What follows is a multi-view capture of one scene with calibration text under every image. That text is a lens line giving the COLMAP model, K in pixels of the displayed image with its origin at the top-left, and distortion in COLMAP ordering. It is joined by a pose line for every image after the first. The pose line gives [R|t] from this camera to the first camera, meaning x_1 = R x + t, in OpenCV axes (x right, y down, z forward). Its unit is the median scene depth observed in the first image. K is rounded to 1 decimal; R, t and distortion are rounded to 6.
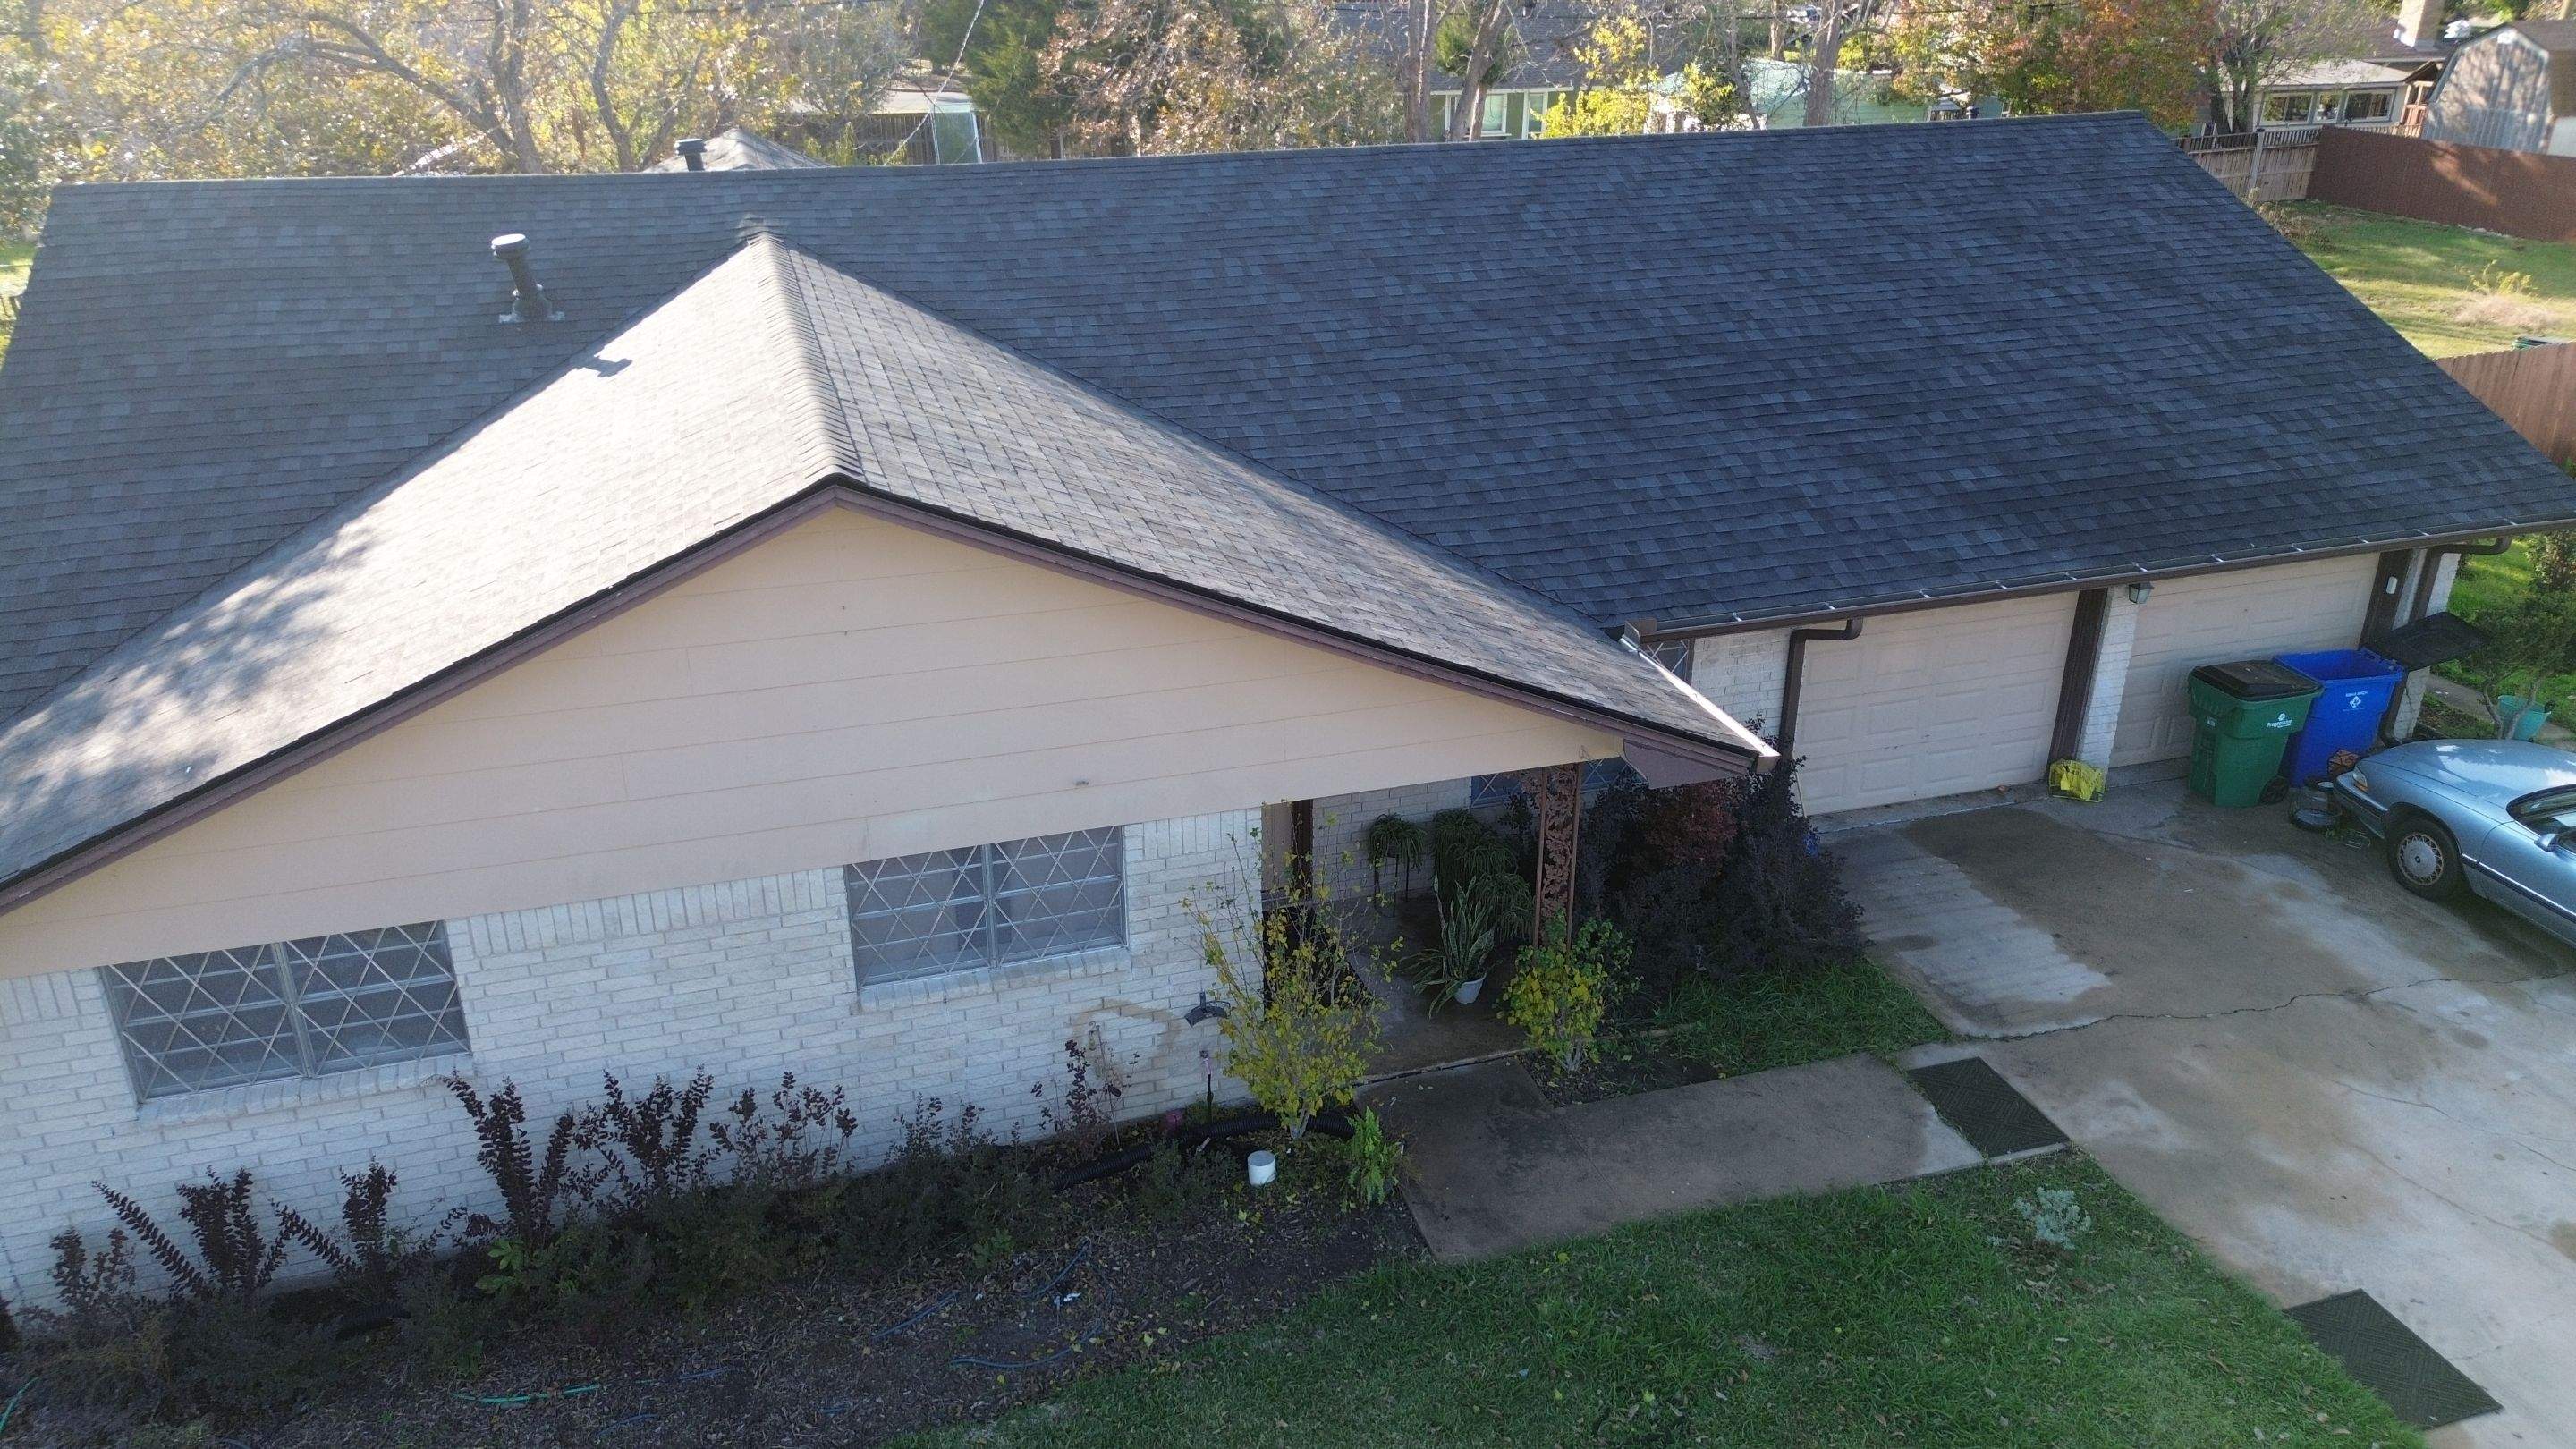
lens RADIAL K [[1832.2, 0, 1288.0], [0, 1832.2, 724.5], [0, 0, 1]] dist [0.065251, -0.060152]
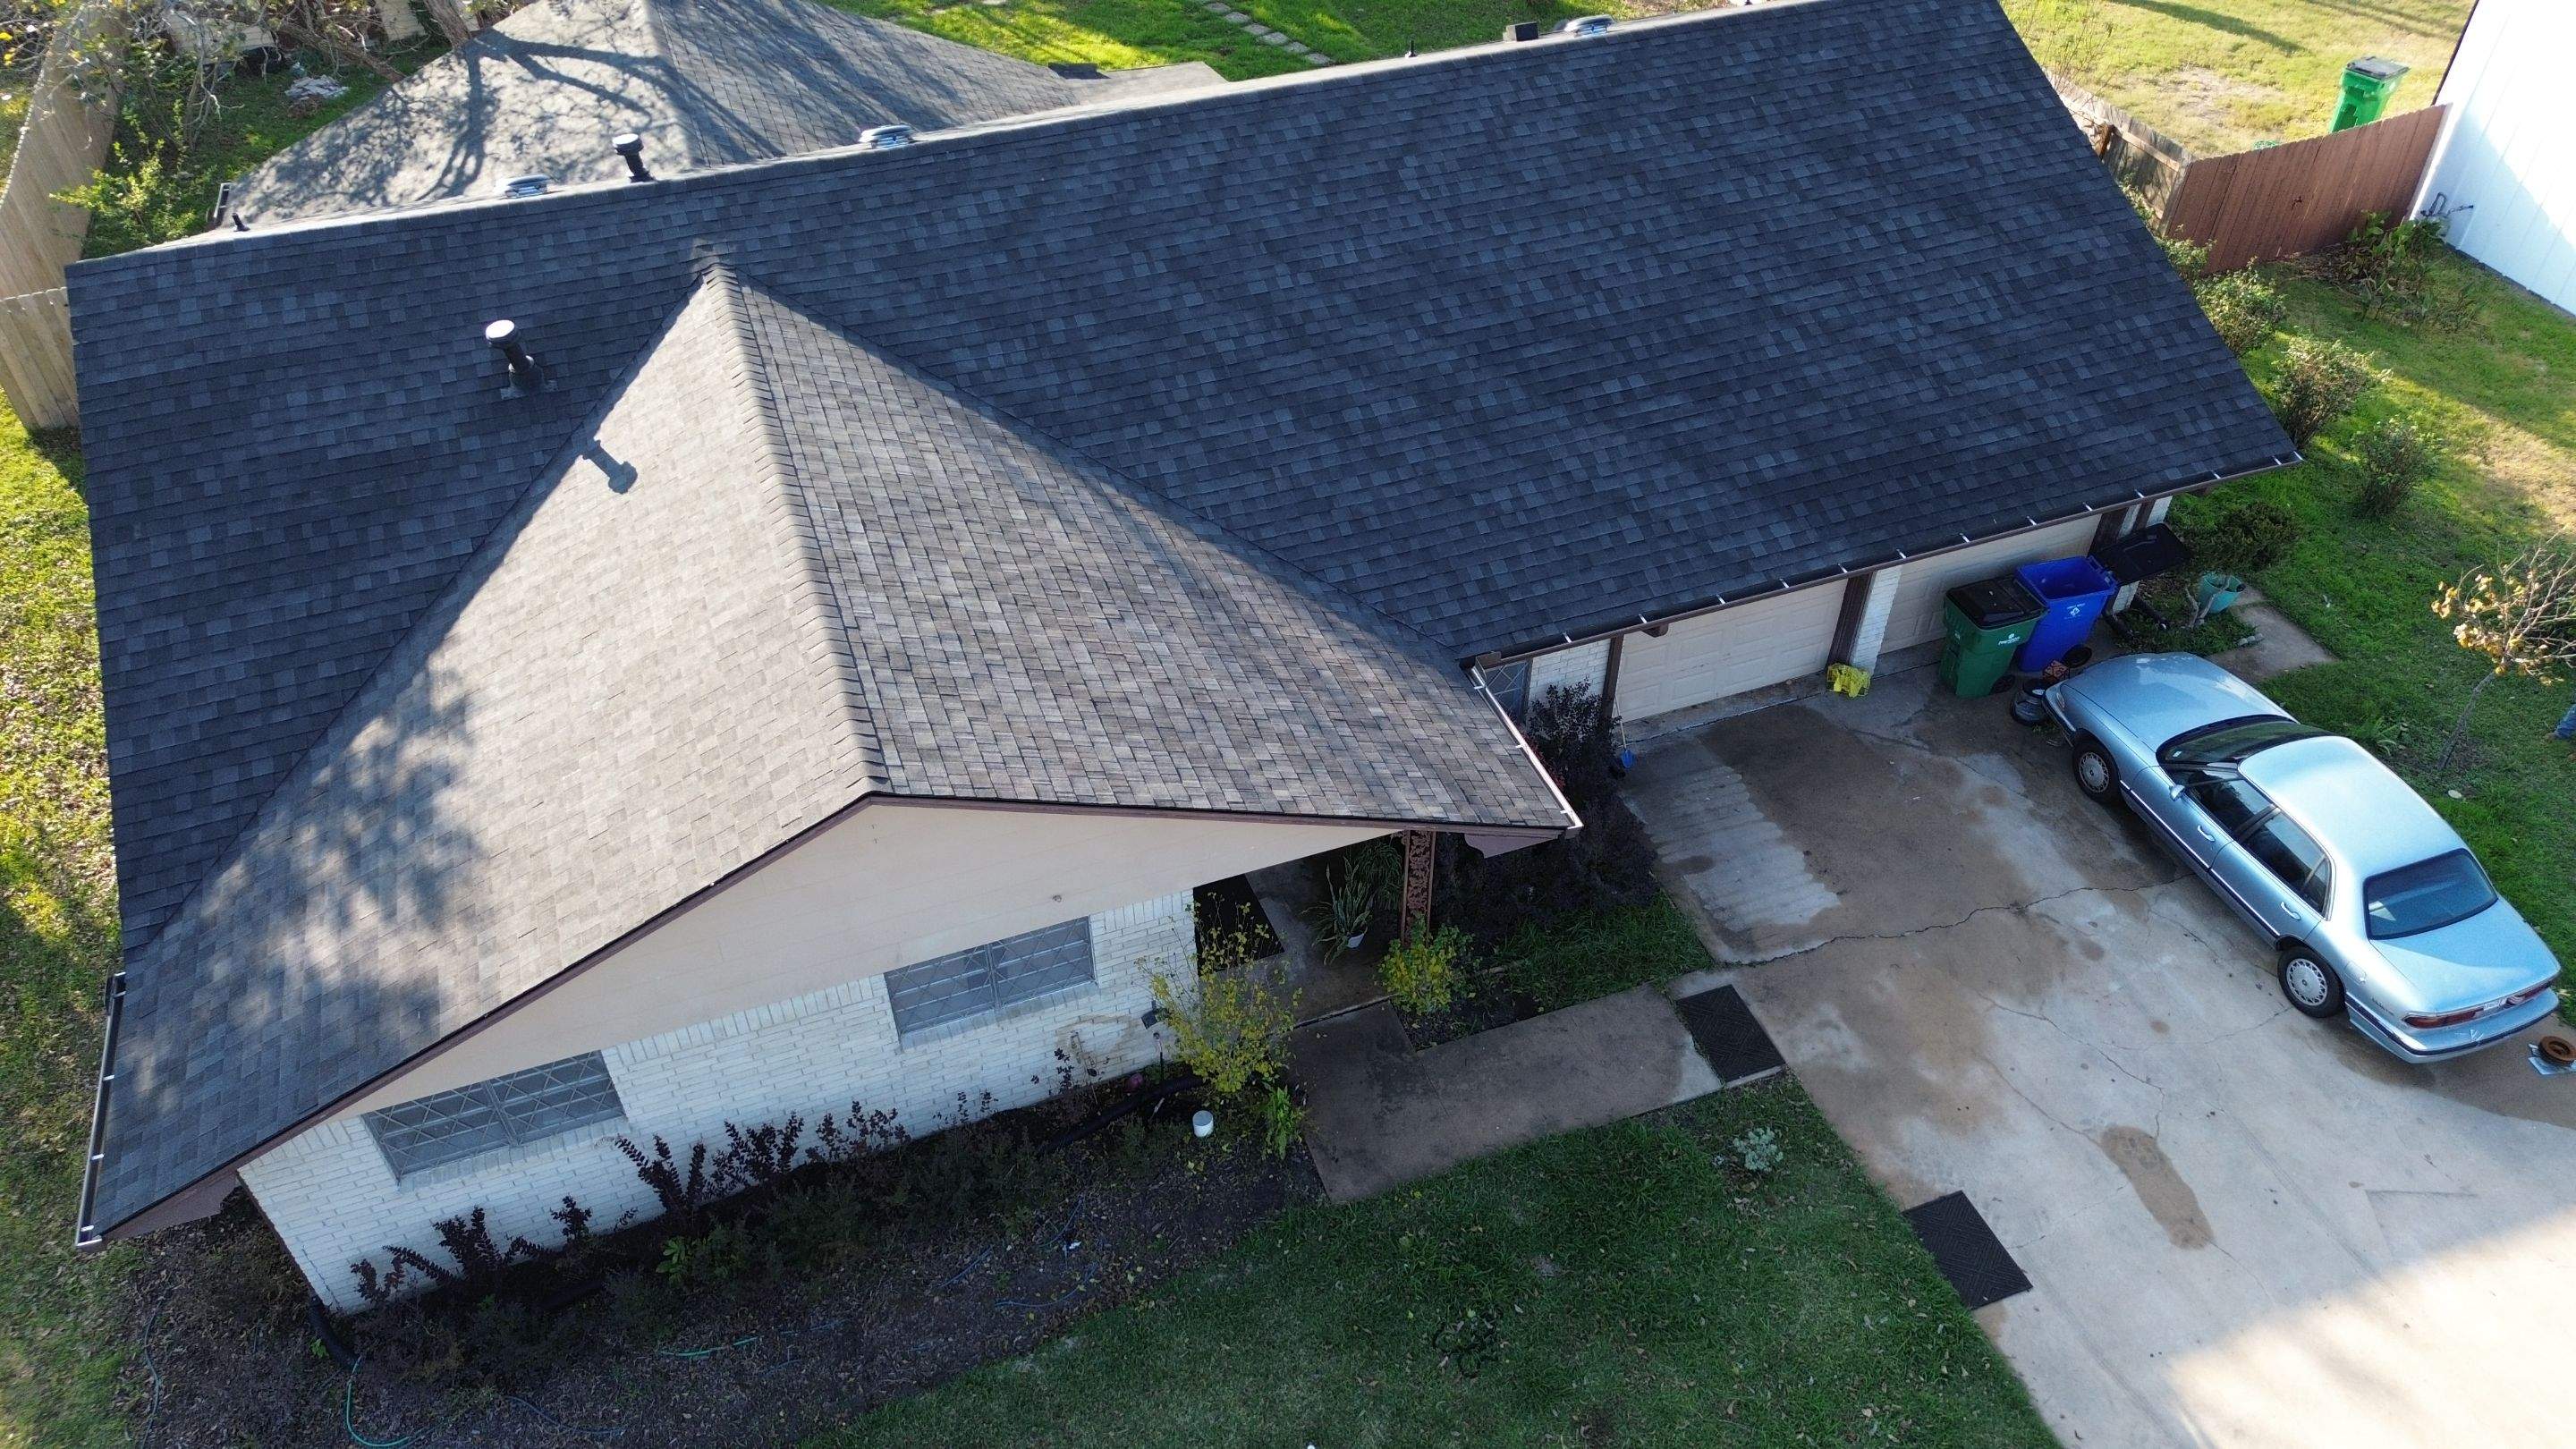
lens RADIAL K [[1832.2, 0, 1288.0], [0, 1832.2, 724.5], [0, 0, 1]] dist [0.065251, -0.060152]
pose [[0.998426, -0.038698, 0.040601, 0.004323], [0.023988, 0.948931, 0.314570, -0.406885], [-0.050701, -0.313101, 0.948366, -0.185078]]
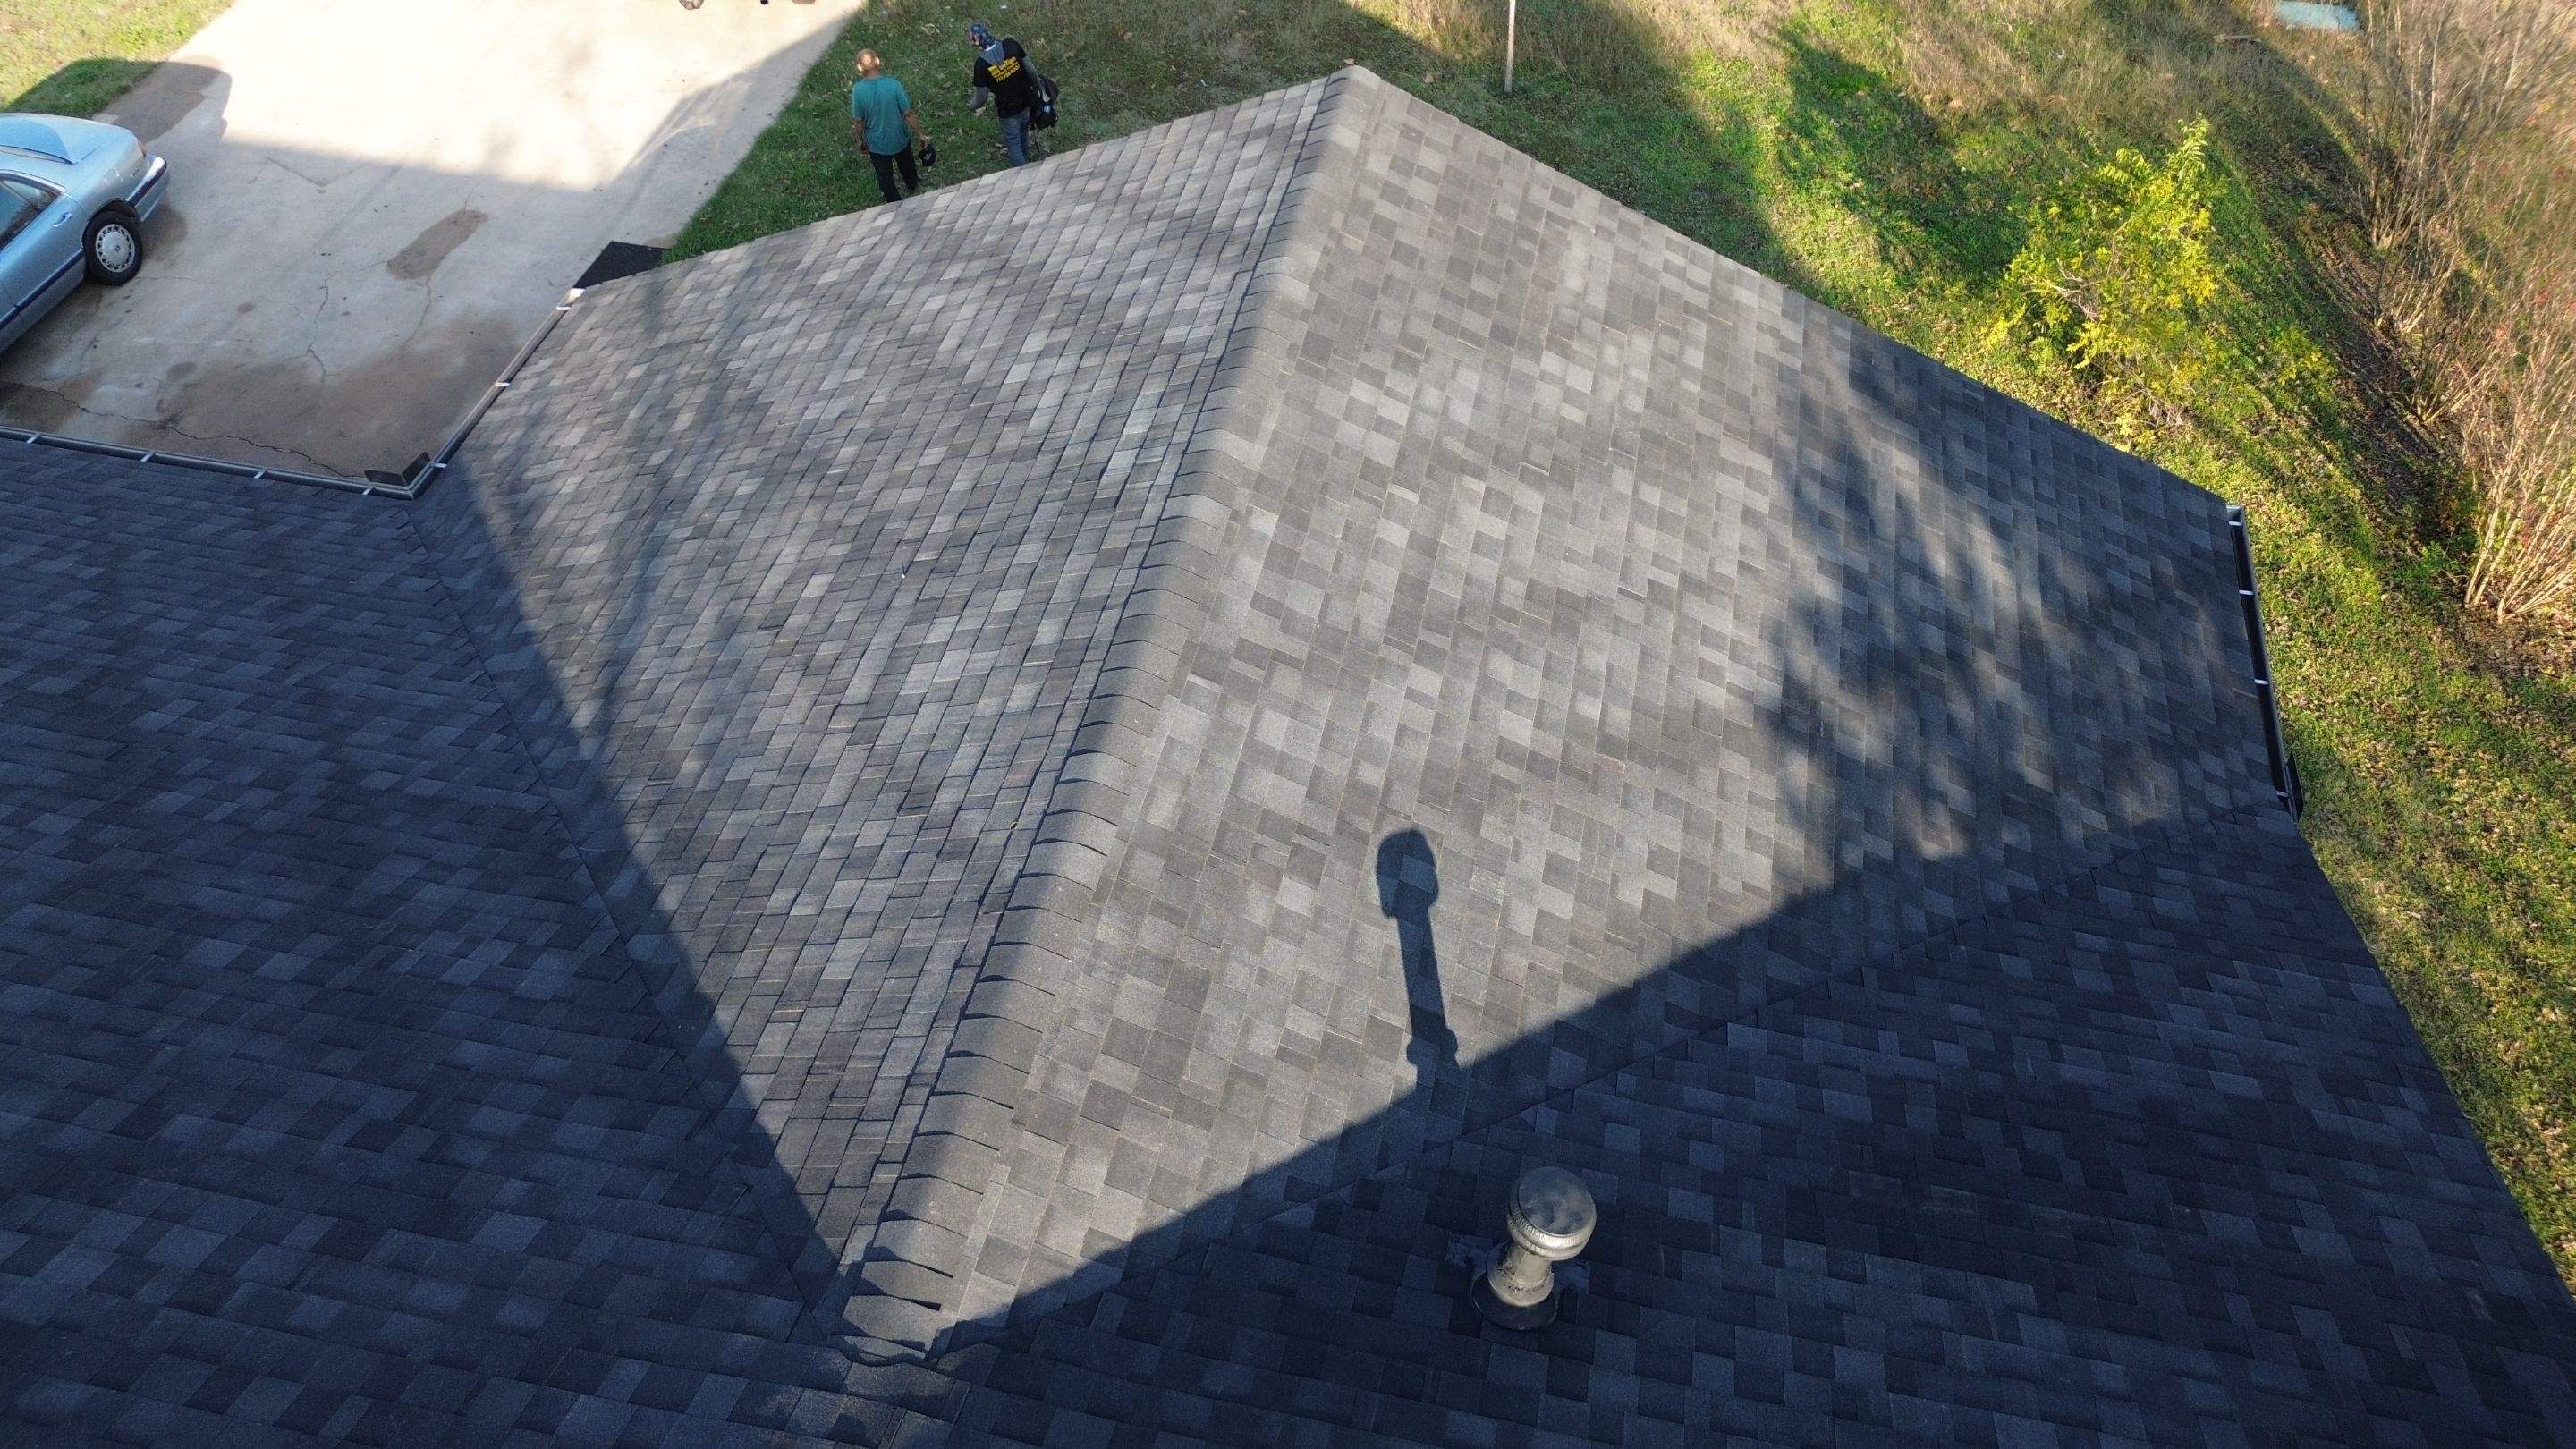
lens RADIAL K [[1832.2, 0, 1288.0], [0, 1832.2, 724.5], [0, 0, 1]] dist [0.065251, -0.060152]
pose [[-0.872557, -0.360888, 0.329246, -0.500223], [0.203420, 0.344349, 0.916539, -0.722723], [-0.444144, 0.866708, -0.227053, 1.109344]]
